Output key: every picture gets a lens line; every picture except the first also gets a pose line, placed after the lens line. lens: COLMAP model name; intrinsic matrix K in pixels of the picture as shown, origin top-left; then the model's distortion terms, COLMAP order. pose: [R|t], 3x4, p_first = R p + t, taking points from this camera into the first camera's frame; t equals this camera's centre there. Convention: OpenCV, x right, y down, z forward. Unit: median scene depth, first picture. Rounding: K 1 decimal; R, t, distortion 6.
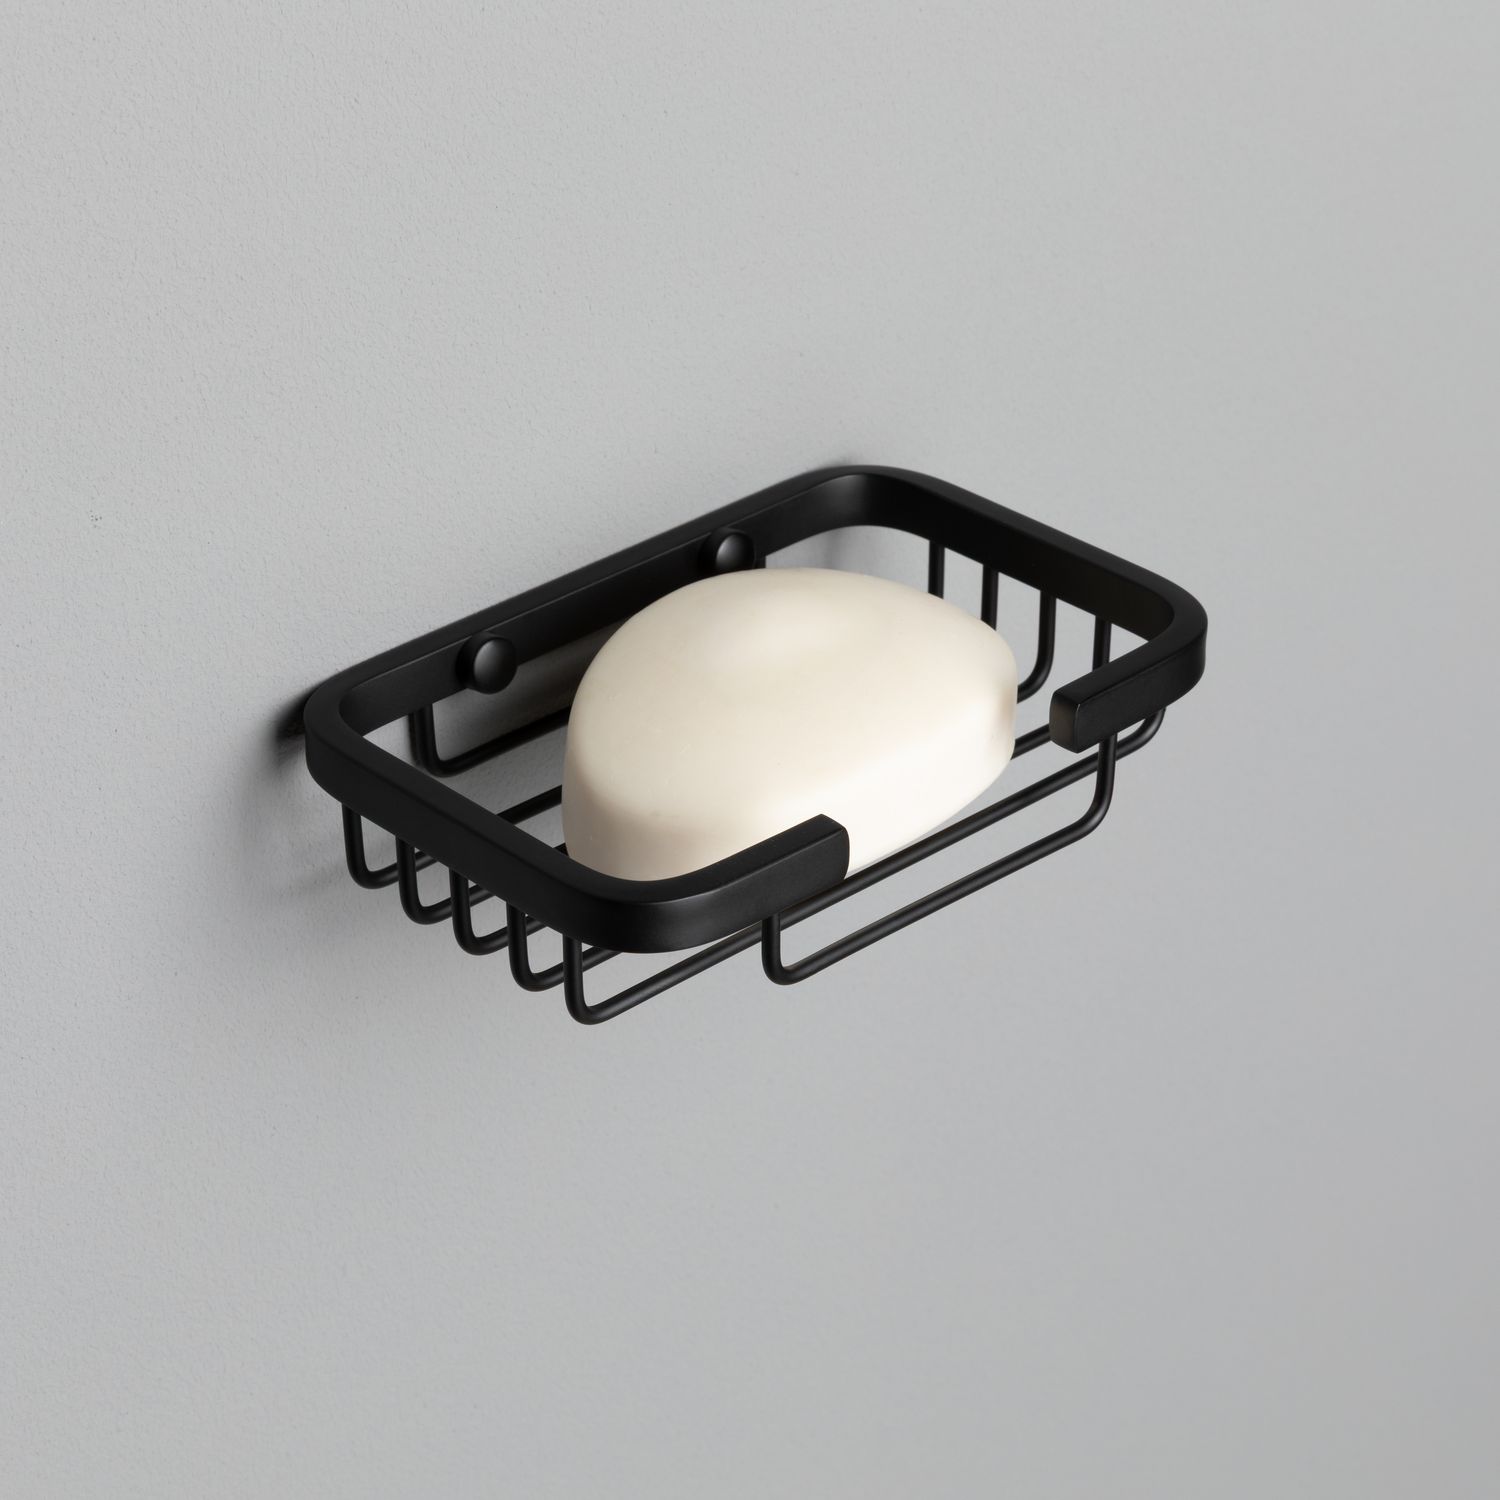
lens RADIAL K [[4164.5, 0, 750.6], [0, 4164.5, 751.4], [0, 0, 1]] dist [0.071300, -0.248038]
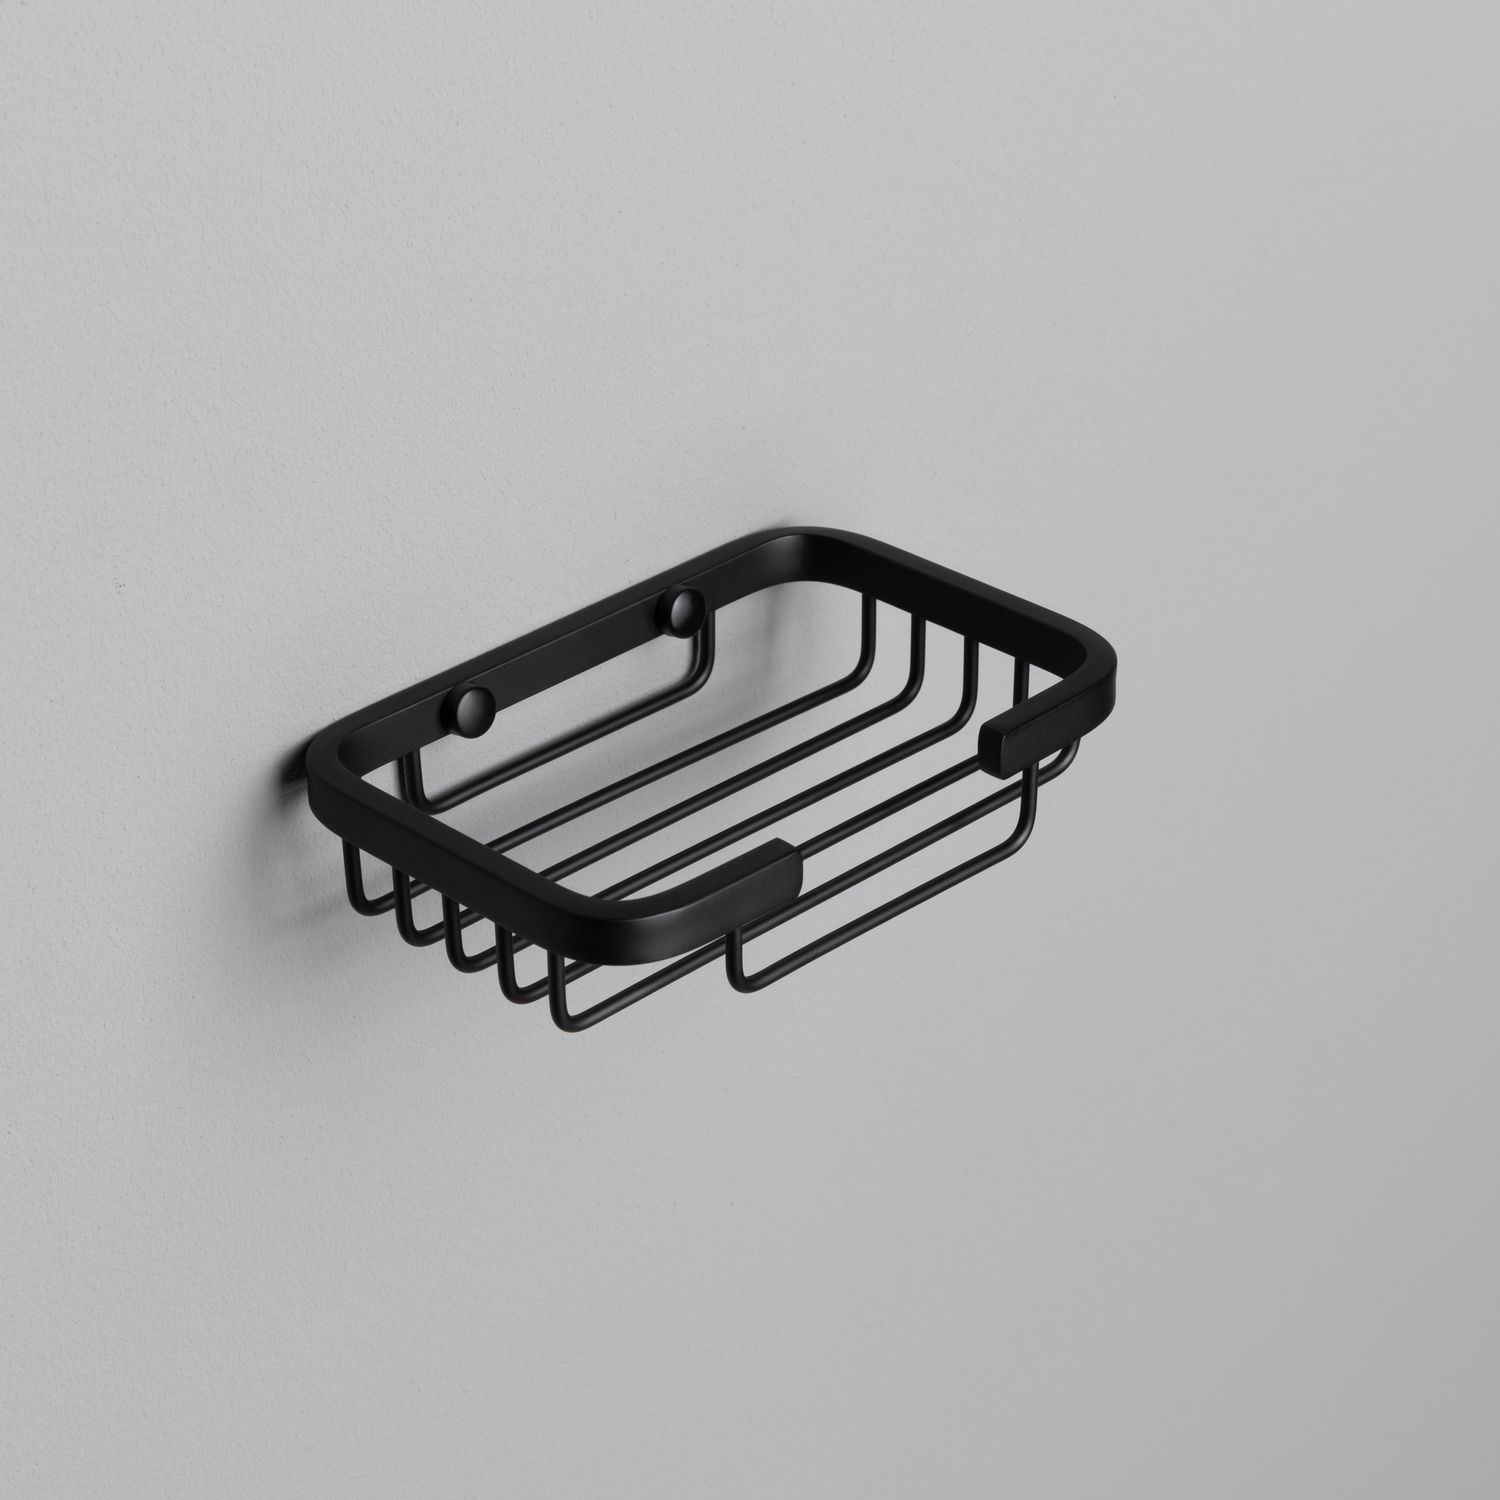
lens RADIAL K [[4164.5, 0, 750.6], [0, 4164.5, 751.4], [0, 0, 1]] dist [0.071300, -0.248038]
pose [[0.999250, -0.020263, 0.032998, -0.025677], [0.020901, 0.999599, -0.019096, 0.012618], [-0.032598, 0.019771, 0.999273, -0.110283]]
